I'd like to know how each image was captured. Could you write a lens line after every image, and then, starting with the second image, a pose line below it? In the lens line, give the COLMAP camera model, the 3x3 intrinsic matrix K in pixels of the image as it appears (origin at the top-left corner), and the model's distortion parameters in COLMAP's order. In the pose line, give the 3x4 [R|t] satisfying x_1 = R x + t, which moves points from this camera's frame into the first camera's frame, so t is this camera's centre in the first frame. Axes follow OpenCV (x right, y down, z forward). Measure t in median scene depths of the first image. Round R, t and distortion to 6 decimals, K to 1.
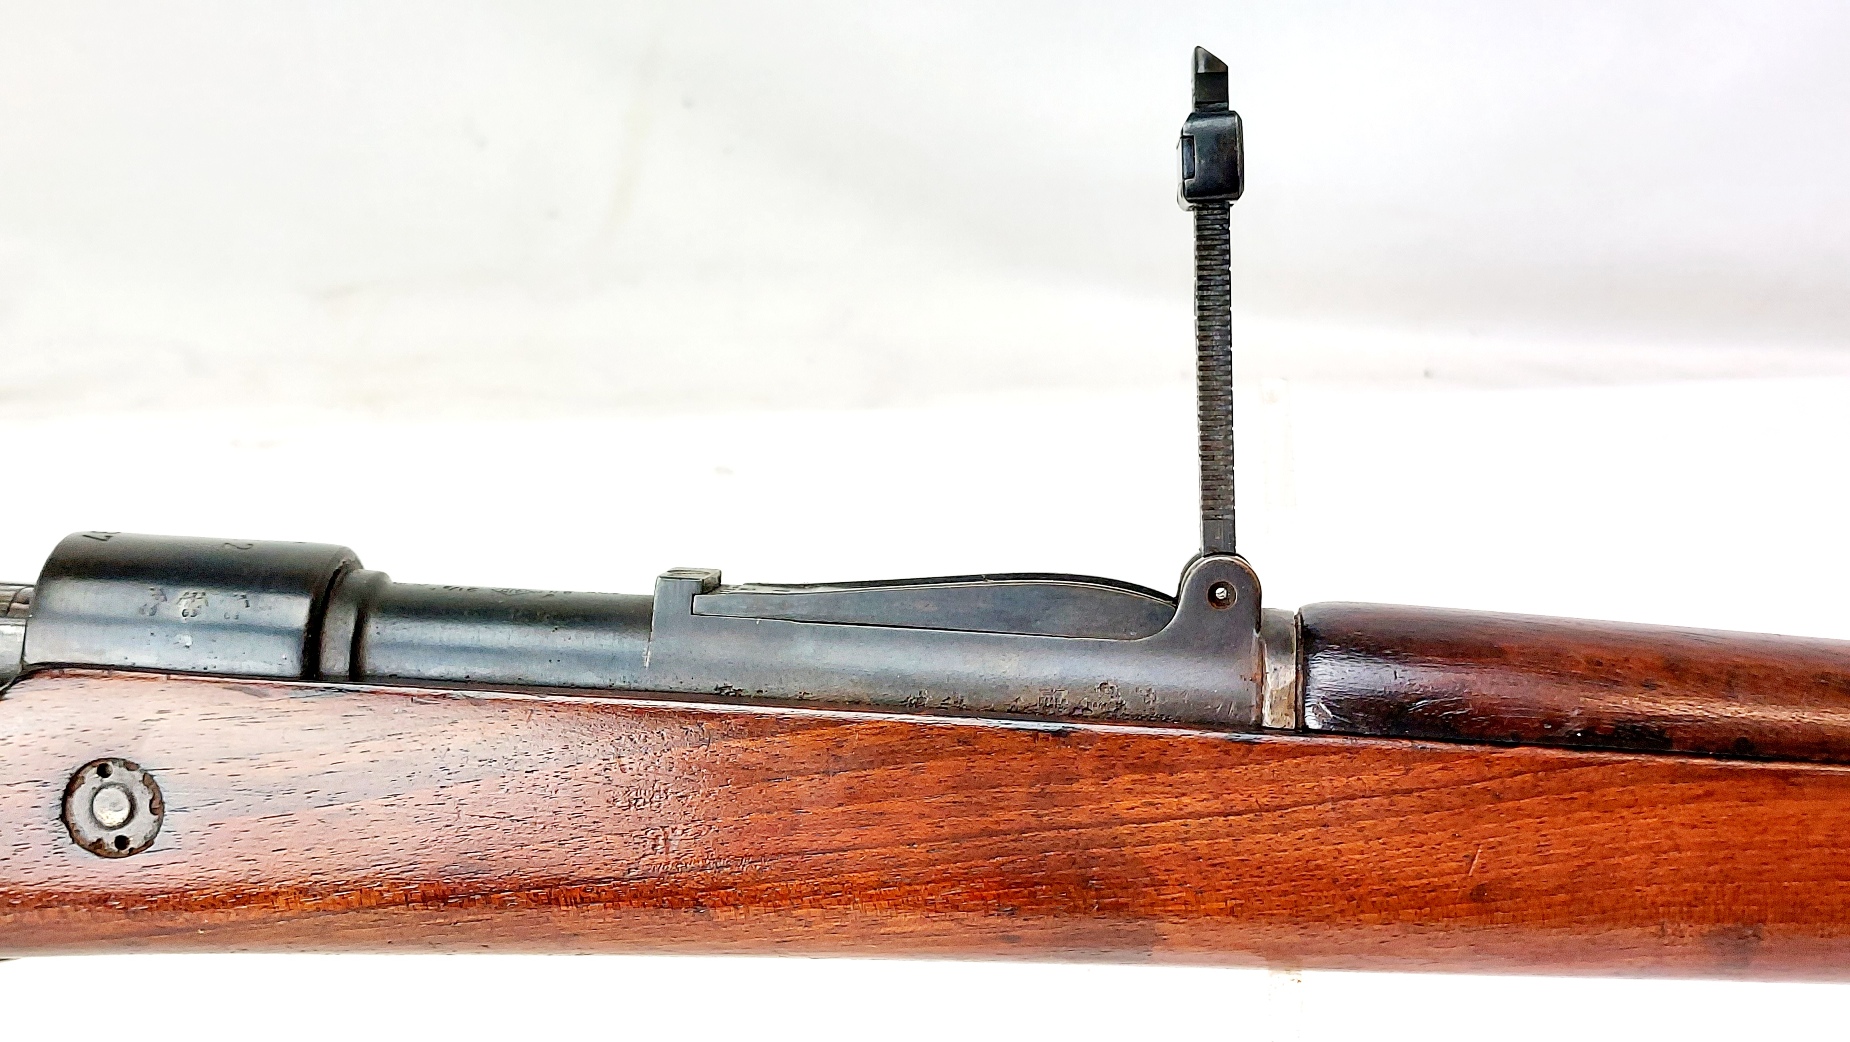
lens RADIAL K [[2603.9, 0, 924.0], [0, 2603.9, 514.2], [0, 0, 1]] dist [0.093809, 0.000000]
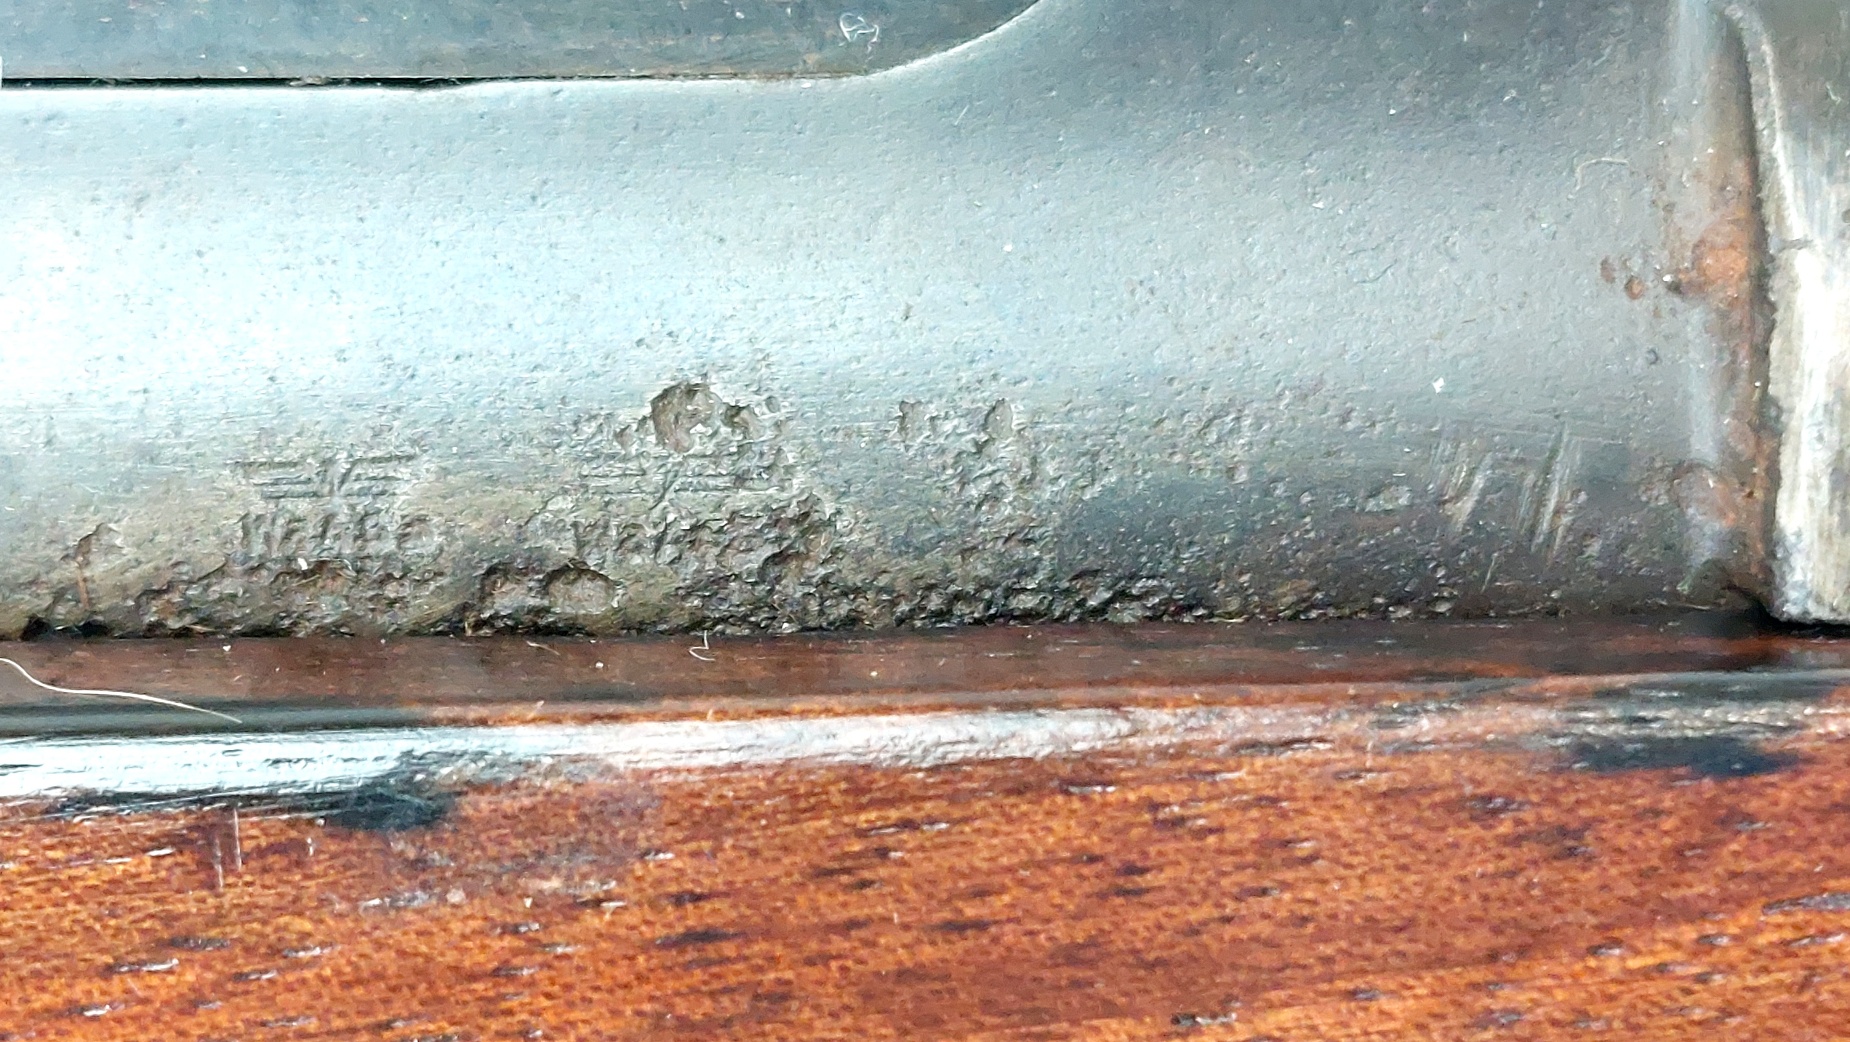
lens RADIAL K [[2603.9, 0, 923.5], [0, 2603.9, 519.0], [0, 0, 1]] dist [0.093809, 0.000000]
pose [[0.991676, -0.094869, 0.087058, 0.070492], [0.063935, 0.949686, 0.306610, 0.028319], [-0.111766, -0.298491, 0.947846, 0.872454]]
